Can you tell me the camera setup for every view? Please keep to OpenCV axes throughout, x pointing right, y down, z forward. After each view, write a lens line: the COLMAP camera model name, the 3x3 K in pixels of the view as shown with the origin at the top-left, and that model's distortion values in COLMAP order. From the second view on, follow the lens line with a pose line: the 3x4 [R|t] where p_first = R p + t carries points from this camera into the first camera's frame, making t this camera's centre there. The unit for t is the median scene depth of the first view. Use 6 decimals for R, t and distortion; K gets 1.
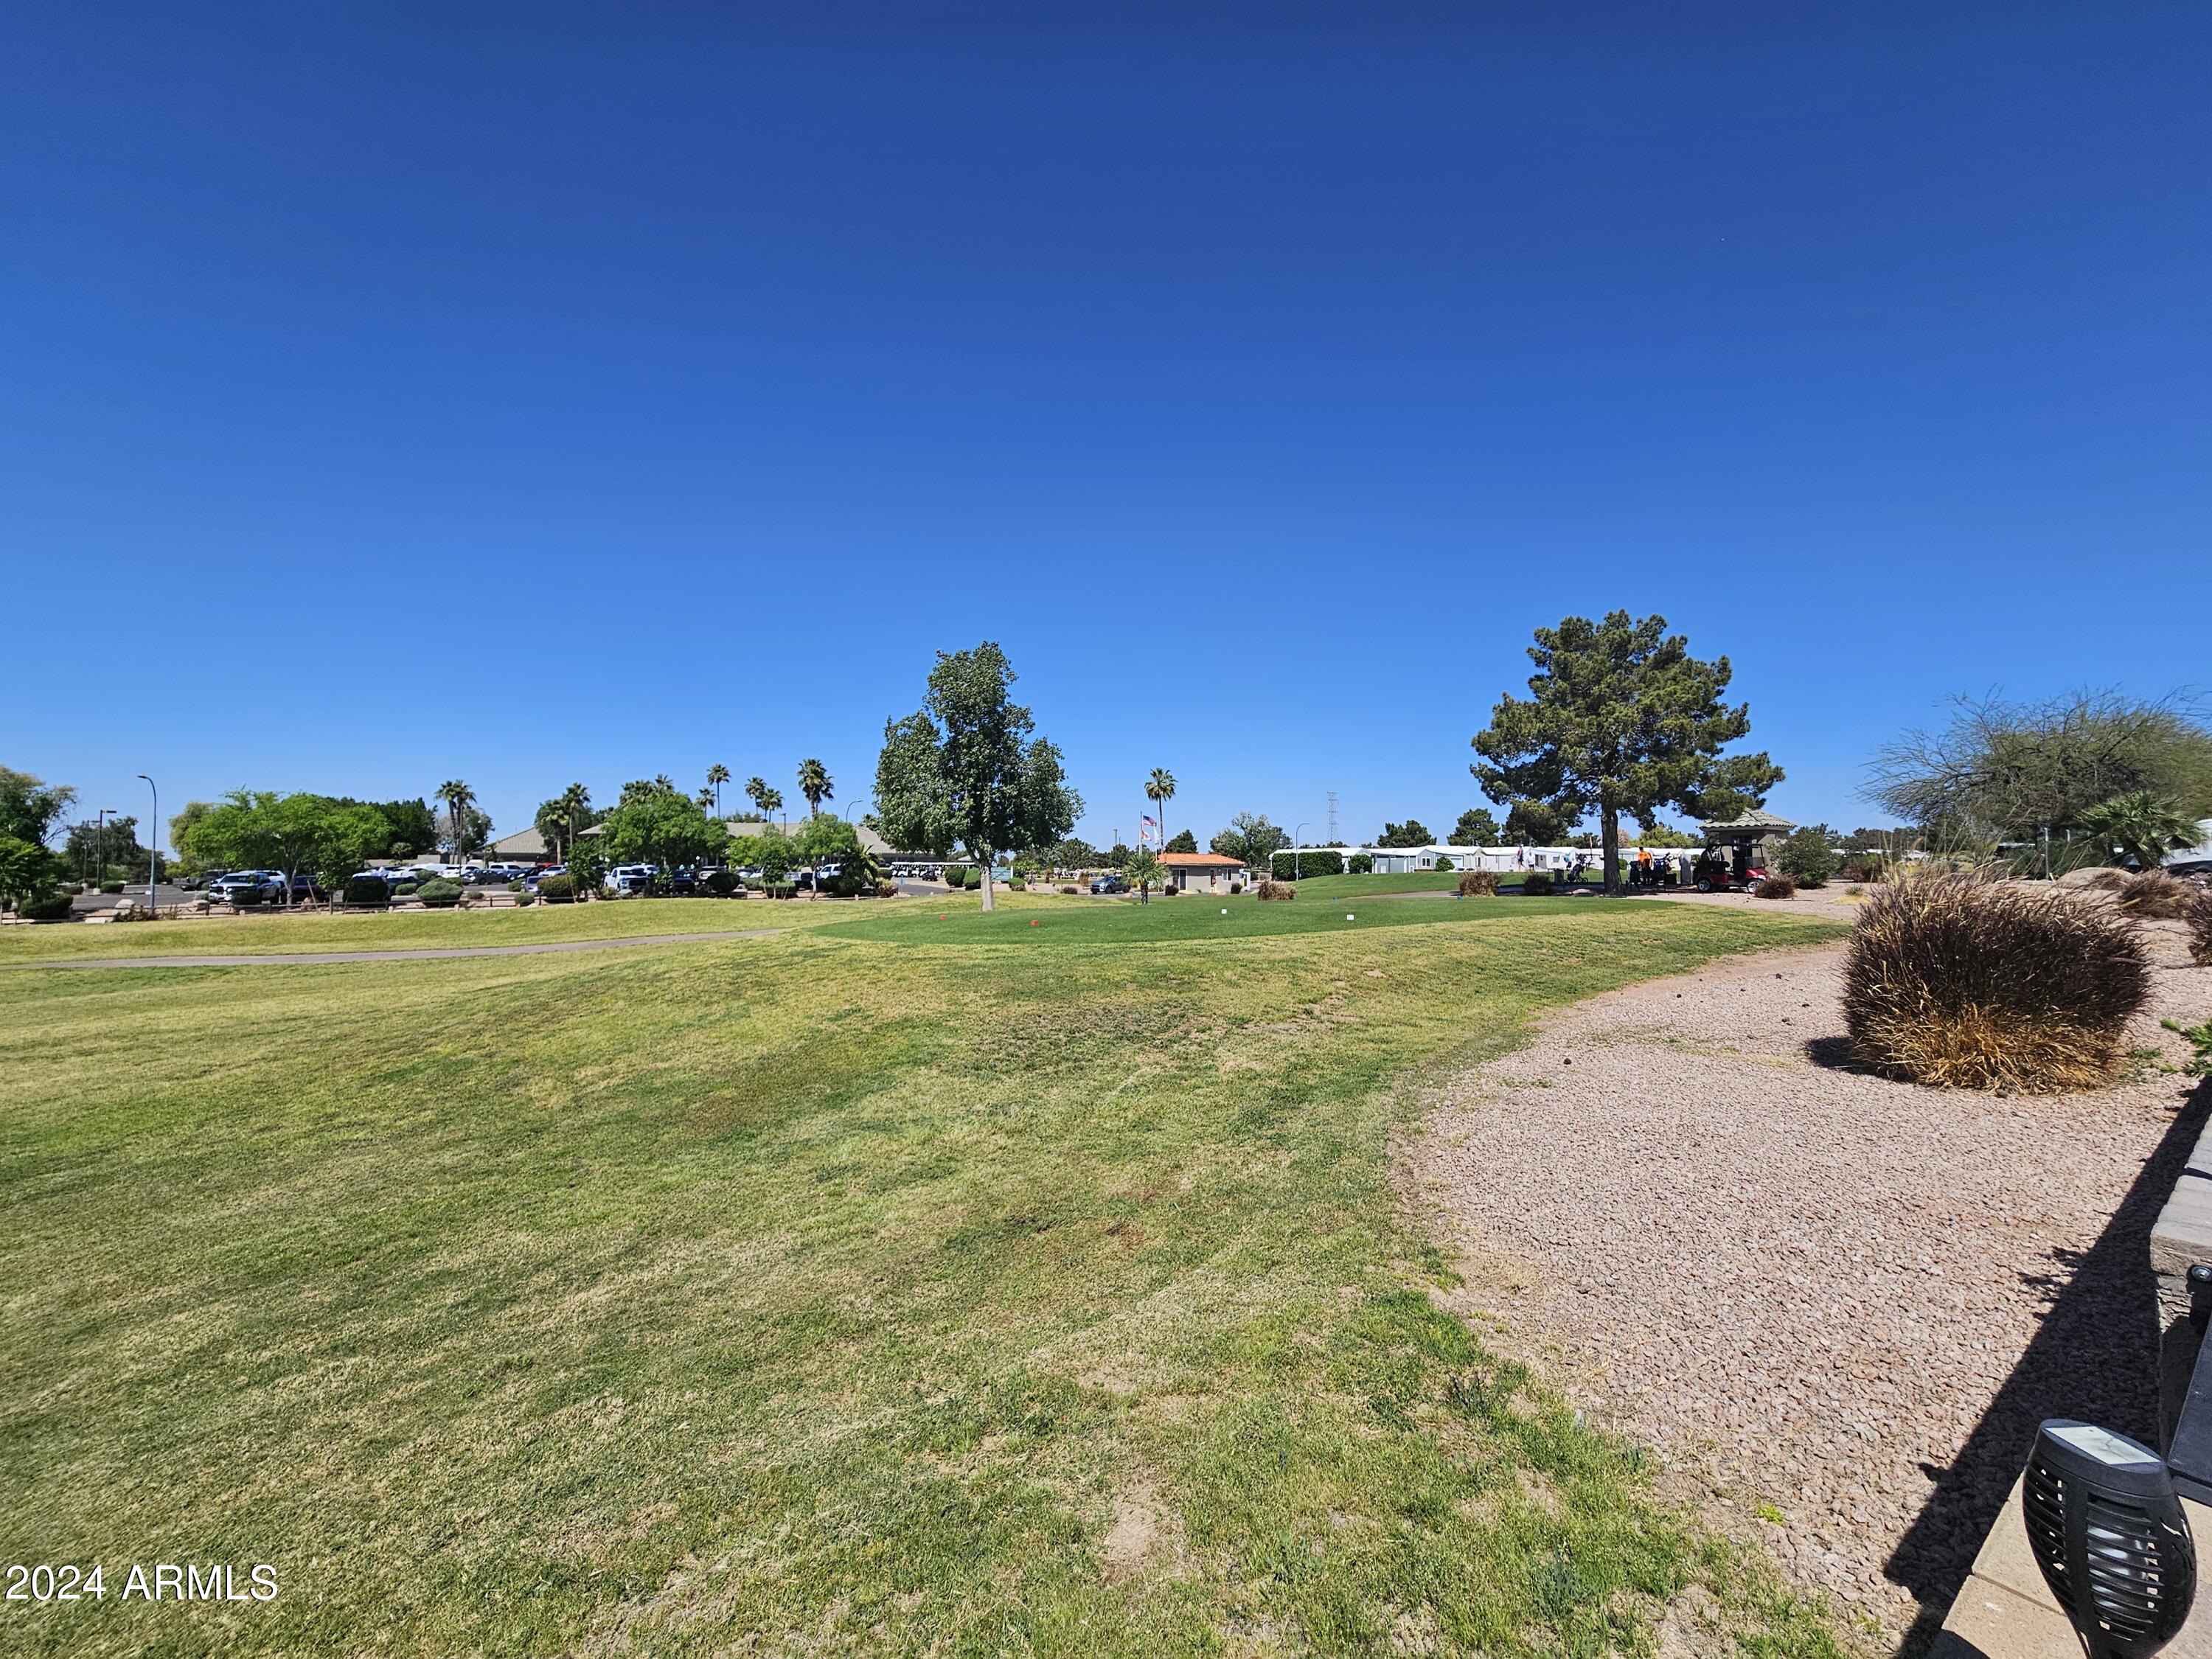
lens RADIAL K [[910.2, 0, 1105.1], [0, 910.2, 838.9], [0, 0, 1]] dist [-0.005369, 0.002472]
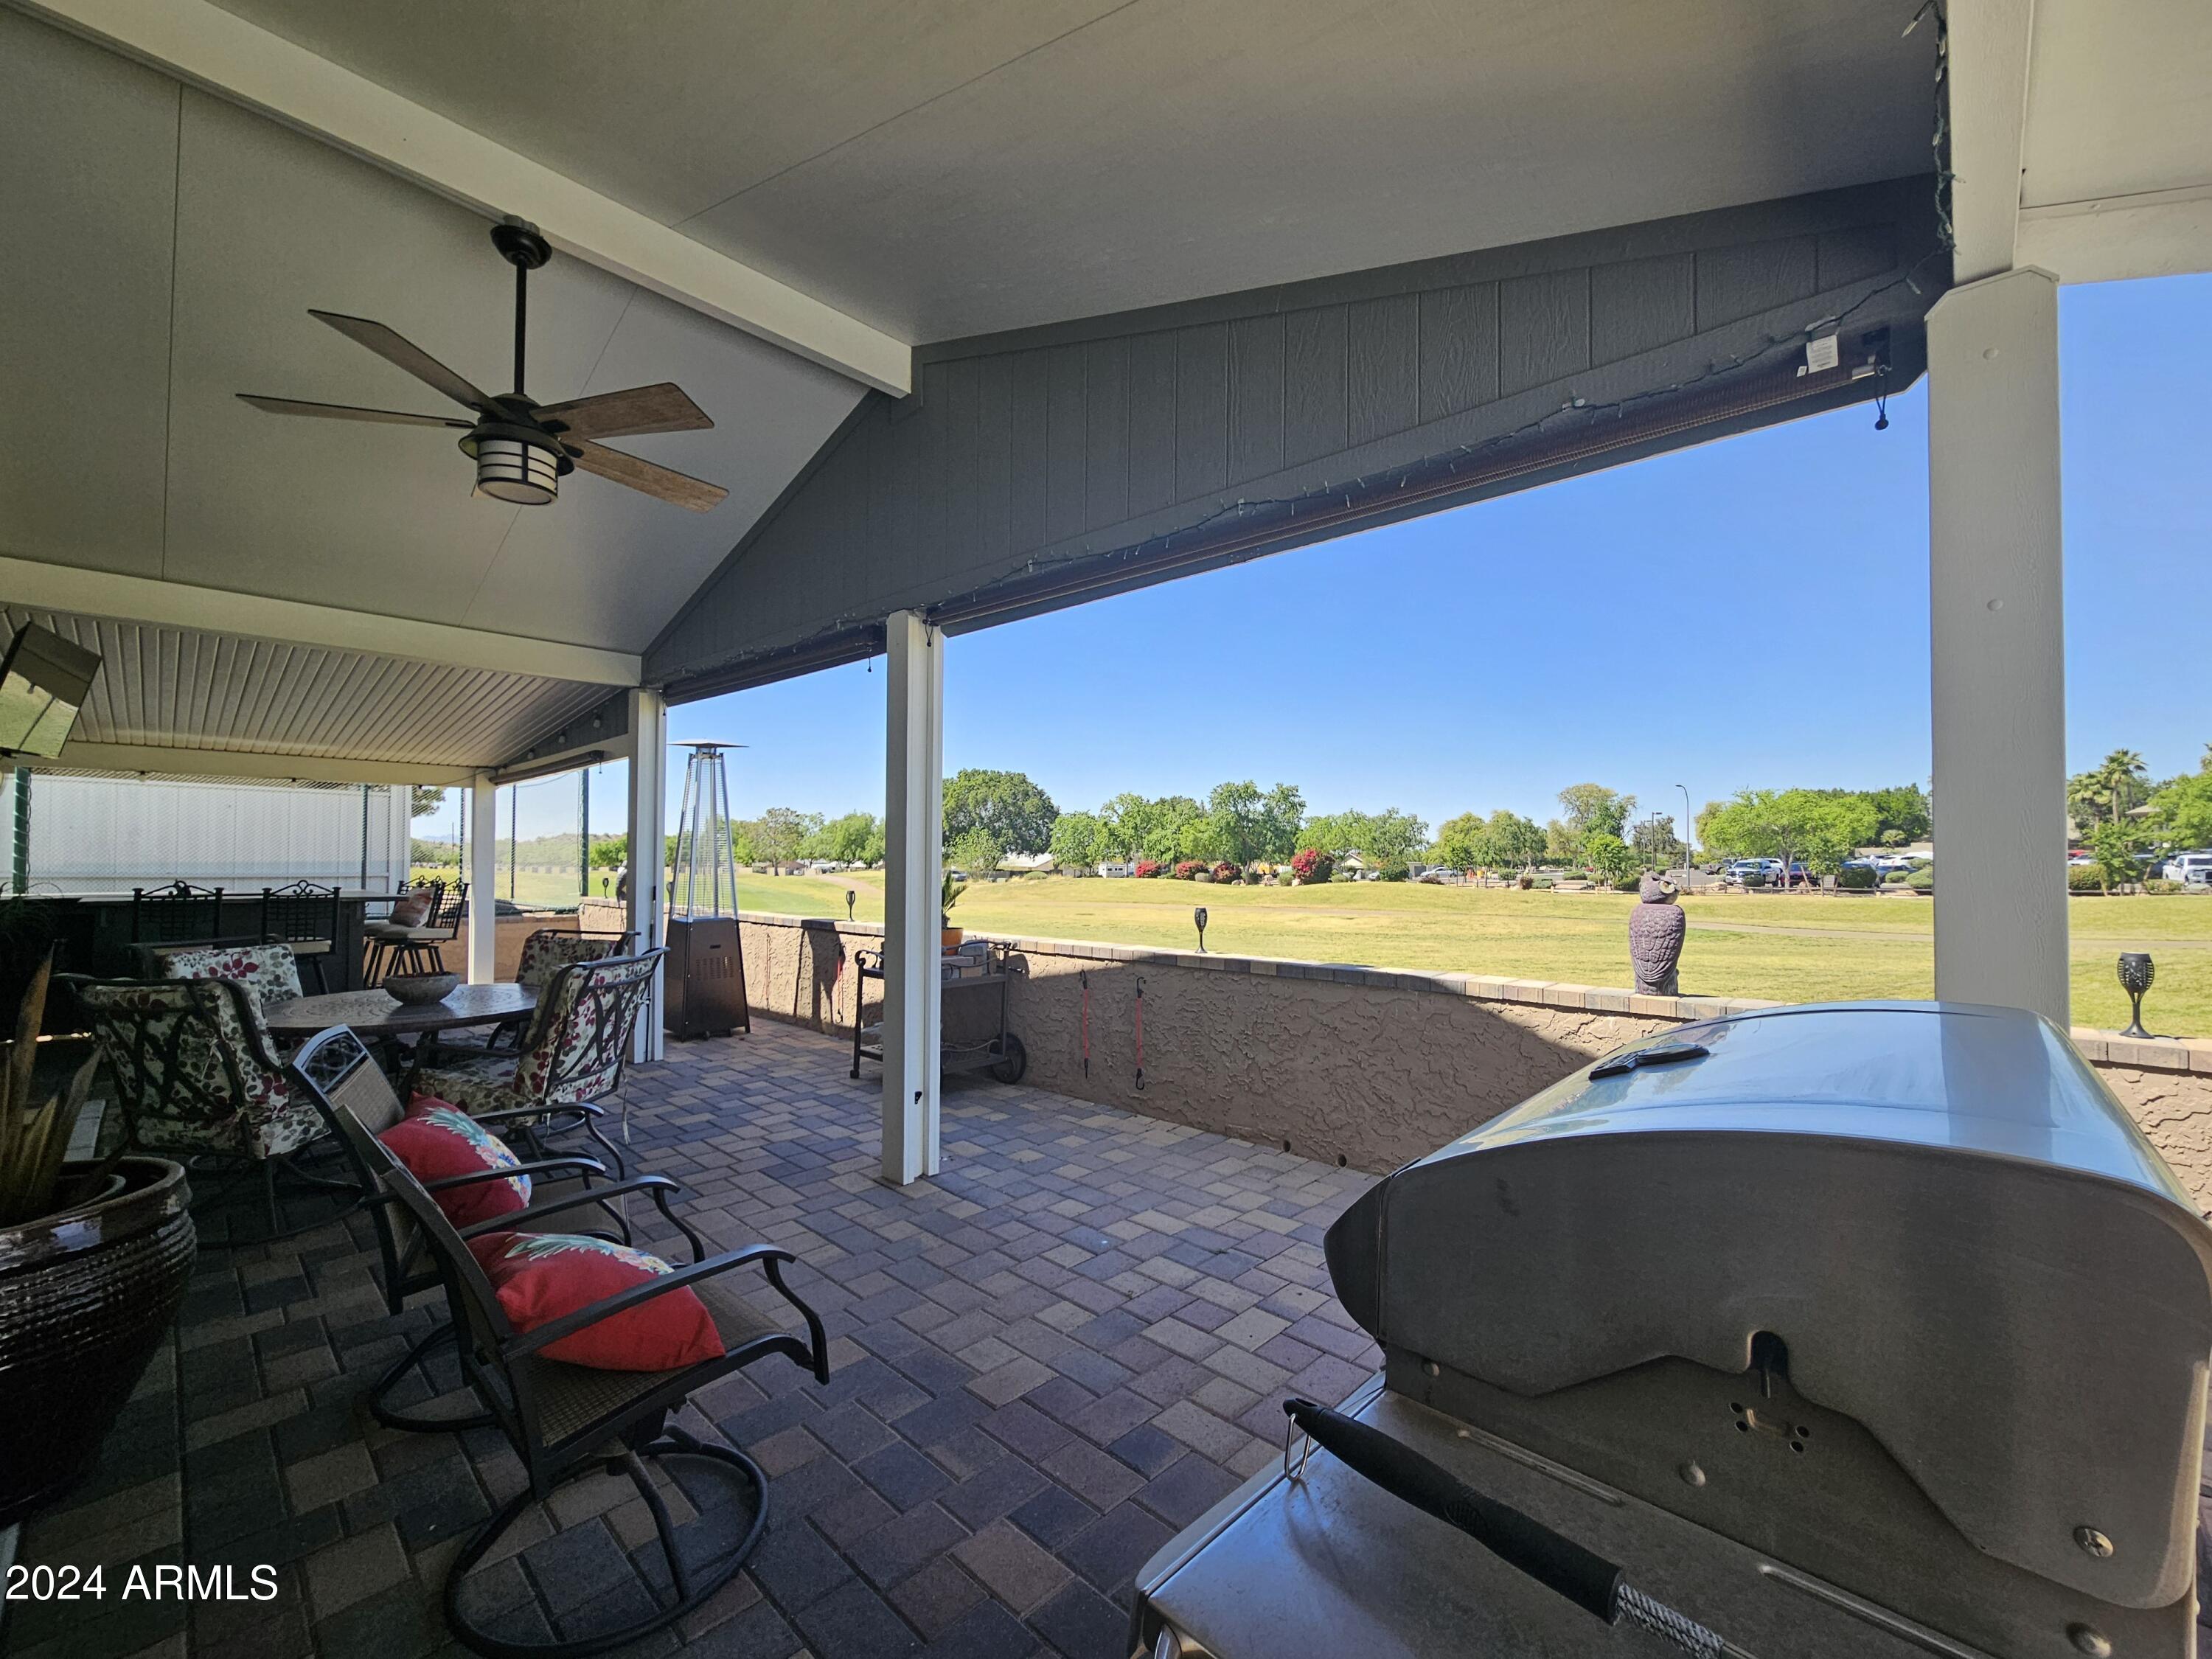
lens RADIAL K [[910.2, 0, 1102.1], [0, 910.2, 841.6], [0, 0, 1]] dist [-0.005369, 0.002472]
pose [[0.191040, -0.017097, -0.981433, 0.264562], [0.031500, 0.999440, -0.011279, 0.000430], [0.981077, -0.028761, 0.191471, -0.283239]]
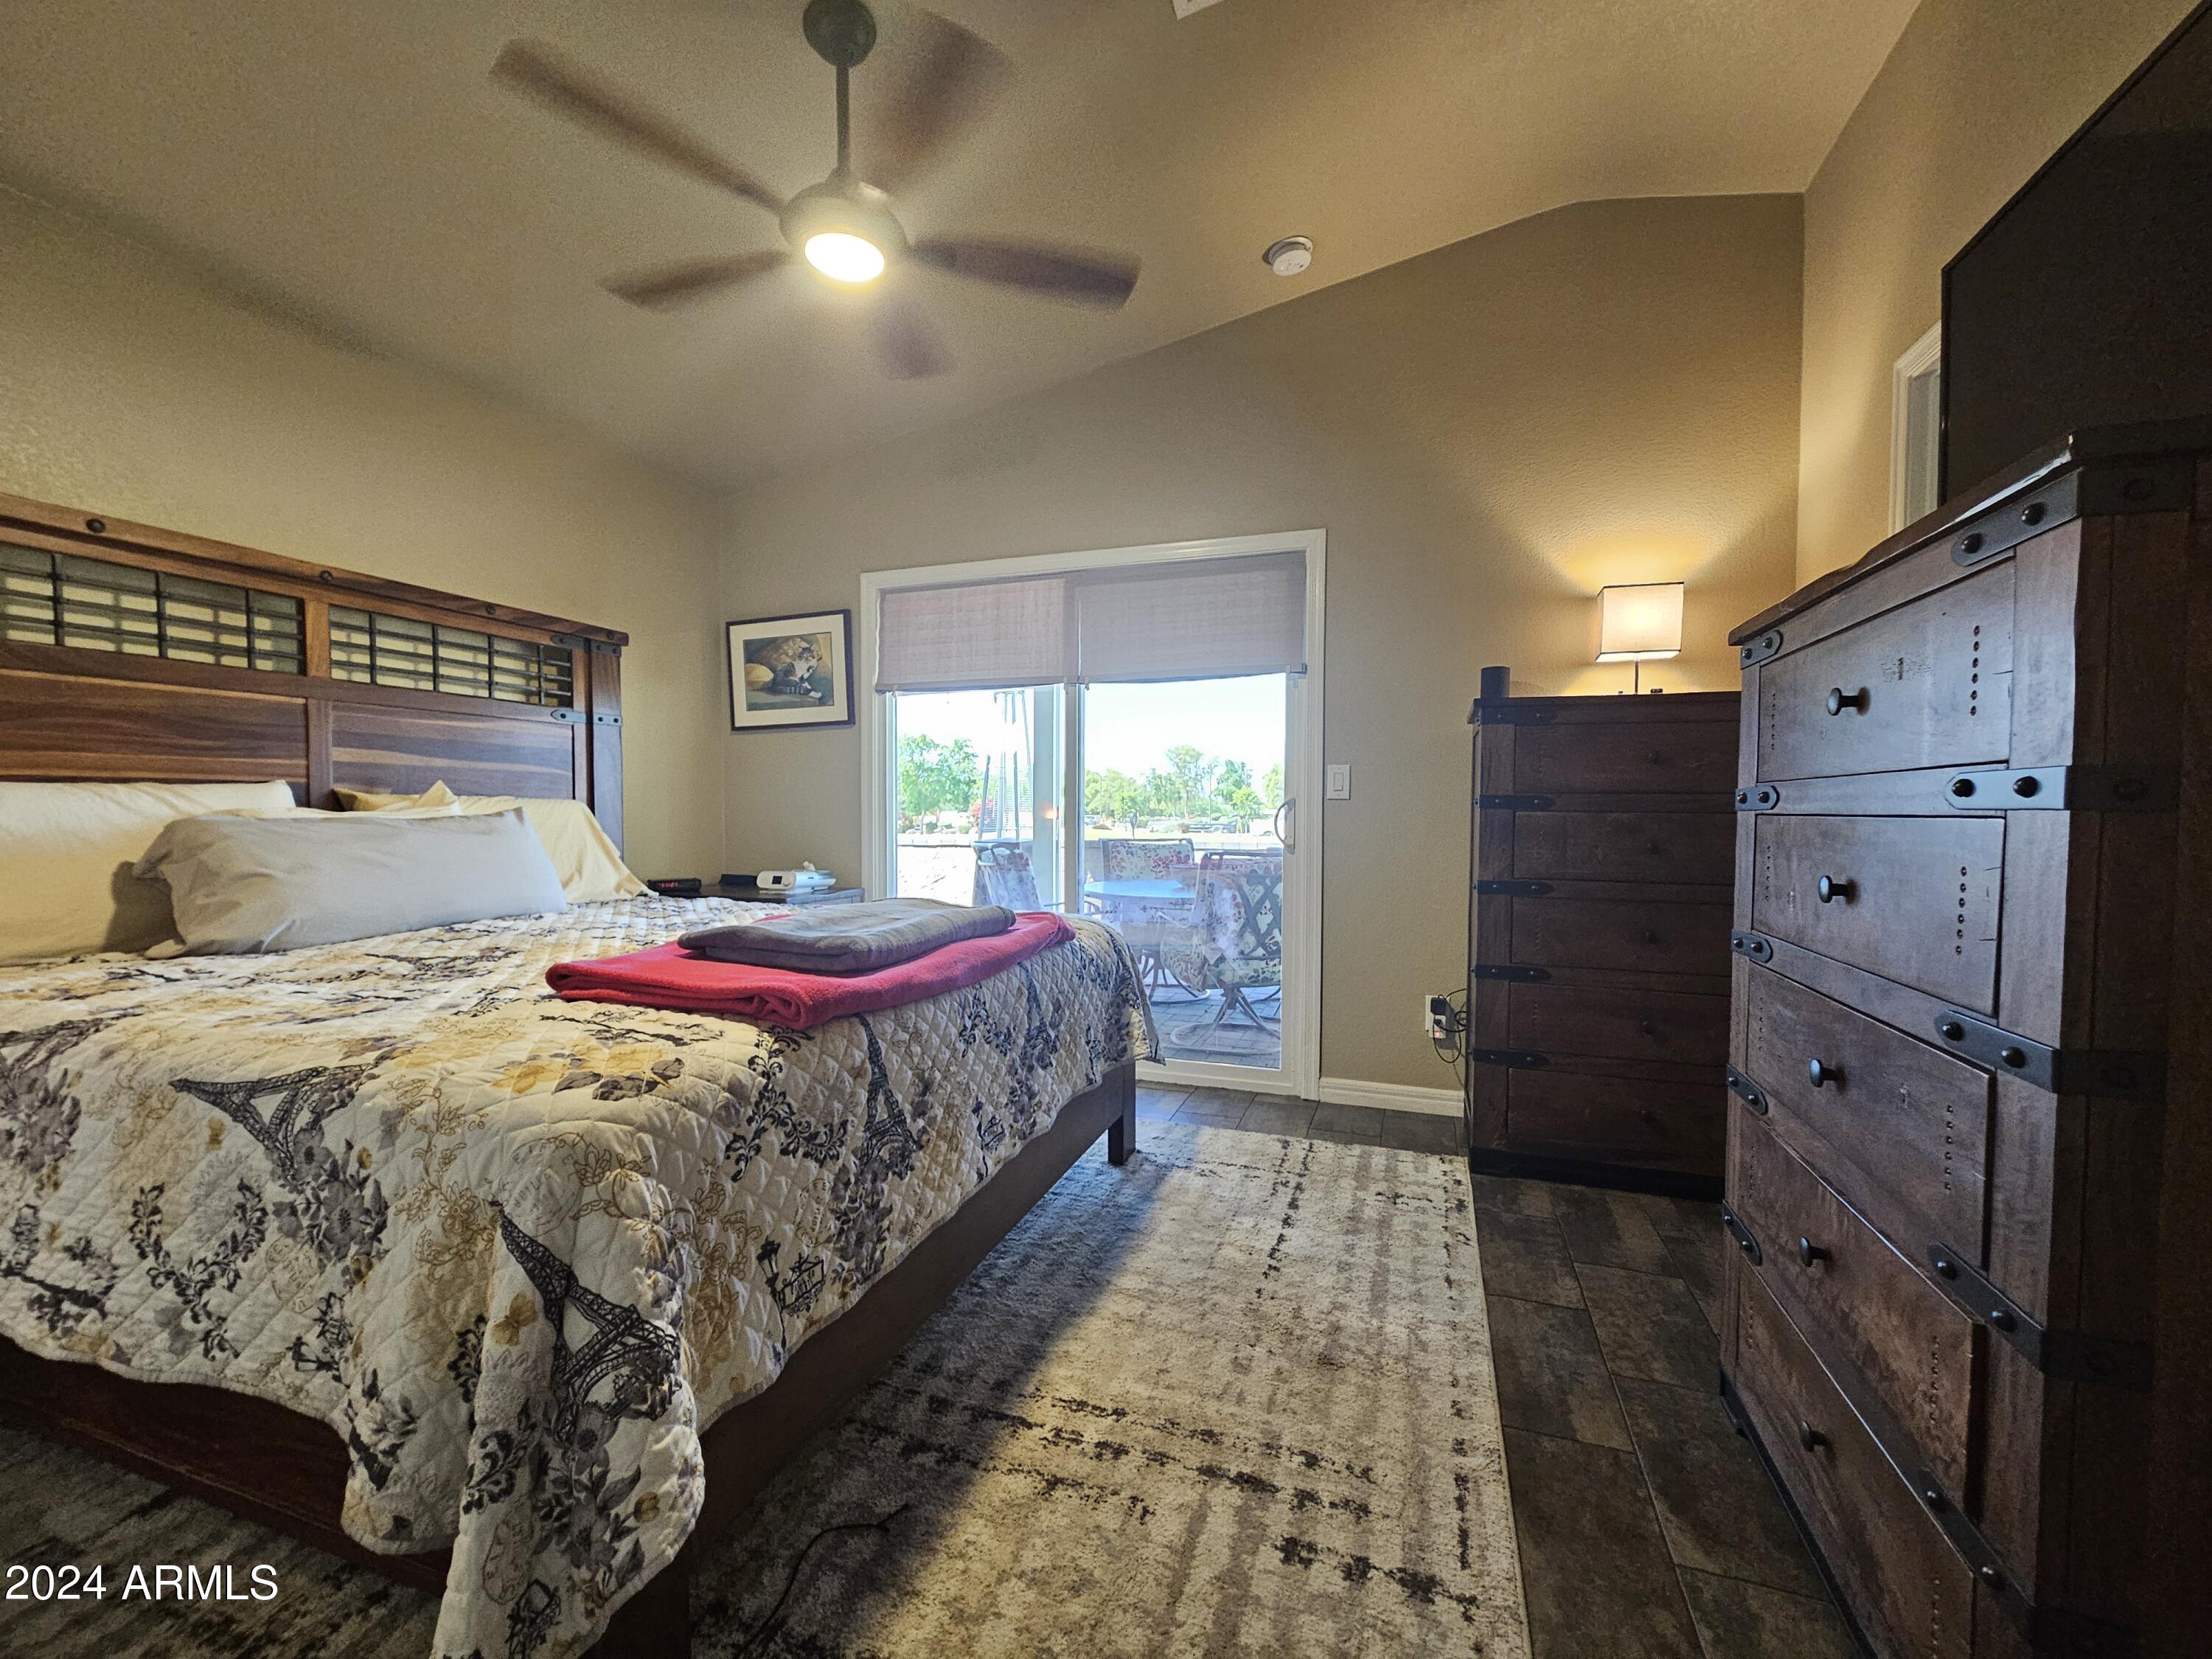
lens RADIAL K [[910.2, 0, 1099.4], [0, 910.2, 836.5], [0, 0, 1]] dist [-0.005369, 0.002472]
pose [[0.581993, 0.024531, -0.812823, 0.179766], [0.026493, 0.998442, 0.049103, 0.002576], [0.812762, -0.050112, 0.580437, -0.829778]]
